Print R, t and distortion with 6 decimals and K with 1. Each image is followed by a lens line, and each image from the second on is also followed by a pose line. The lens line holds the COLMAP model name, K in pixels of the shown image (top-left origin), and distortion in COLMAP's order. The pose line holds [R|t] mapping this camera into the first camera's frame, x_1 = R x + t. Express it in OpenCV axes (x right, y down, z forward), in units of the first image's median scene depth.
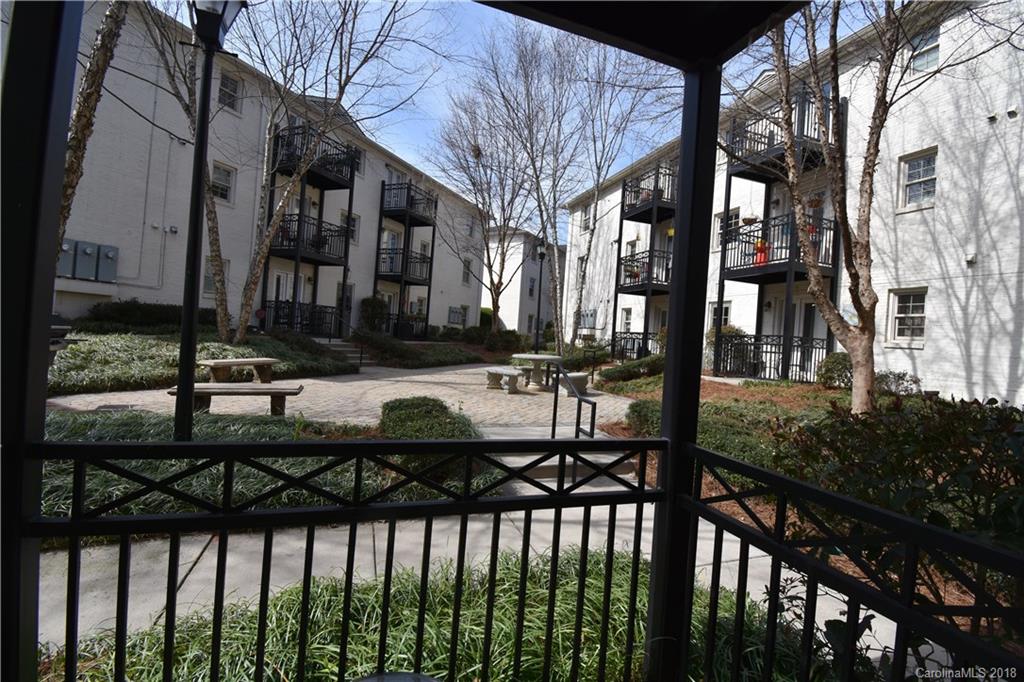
lens RADIAL K [[451.6, 0, 521.1], [0, 451.6, 337.5], [0, 0, 1]] dist [0.021134, -0.027434]
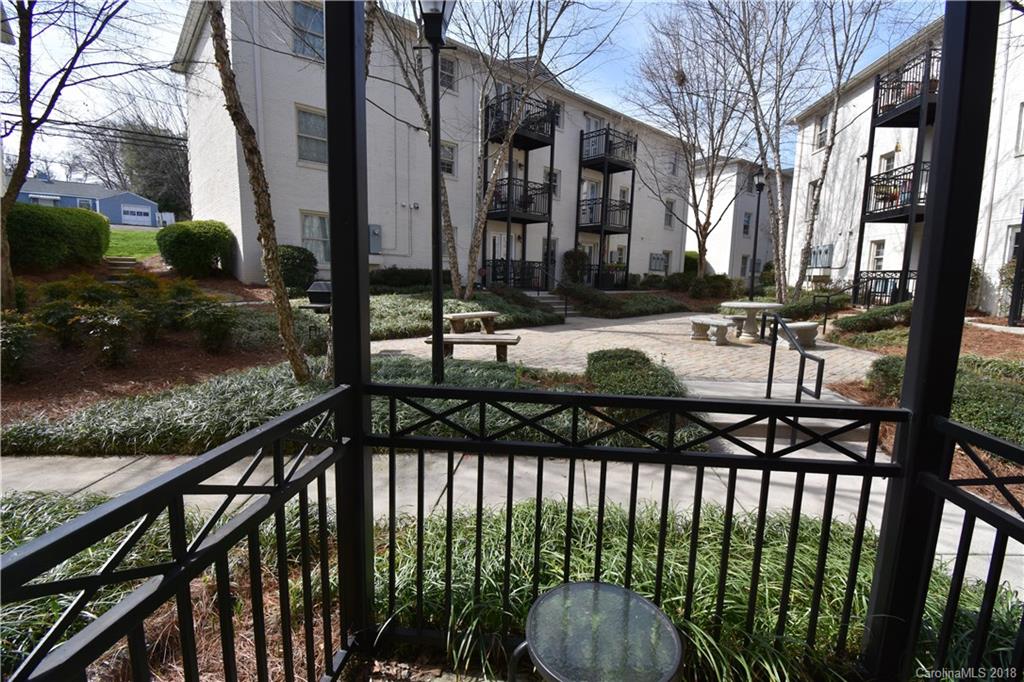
lens RADIAL K [[451.6, 0, 521.1], [0, 451.6, 337.5], [0, 0, 1]] dist [0.021134, -0.027434]
pose [[0.906258, 0.008696, -0.422635, 0.001819], [0.039714, 0.993615, 0.105605, -0.006134], [0.420855, -0.112490, 0.900126, -0.014284]]
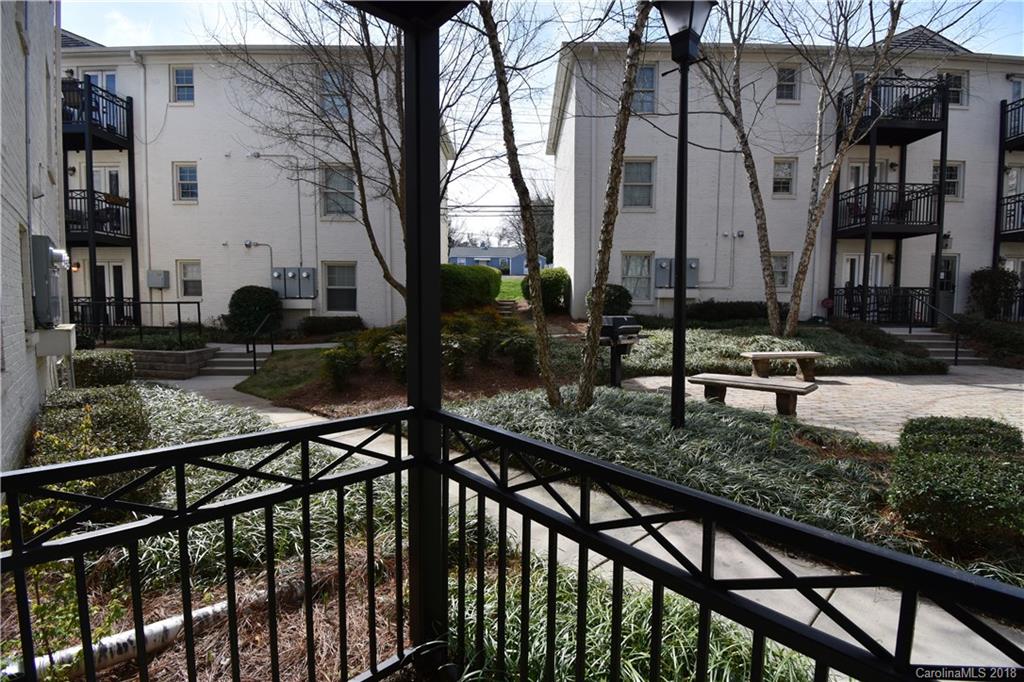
lens RADIAL K [[451.6, 0, 521.1], [0, 451.6, 337.5], [0, 0, 1]] dist [0.021134, -0.027434]
pose [[0.390983, -0.005233, -0.920383, 0.055717], [0.024369, 0.999692, 0.004668, -0.001909], [0.920075, -0.024254, 0.390990, 0.073189]]
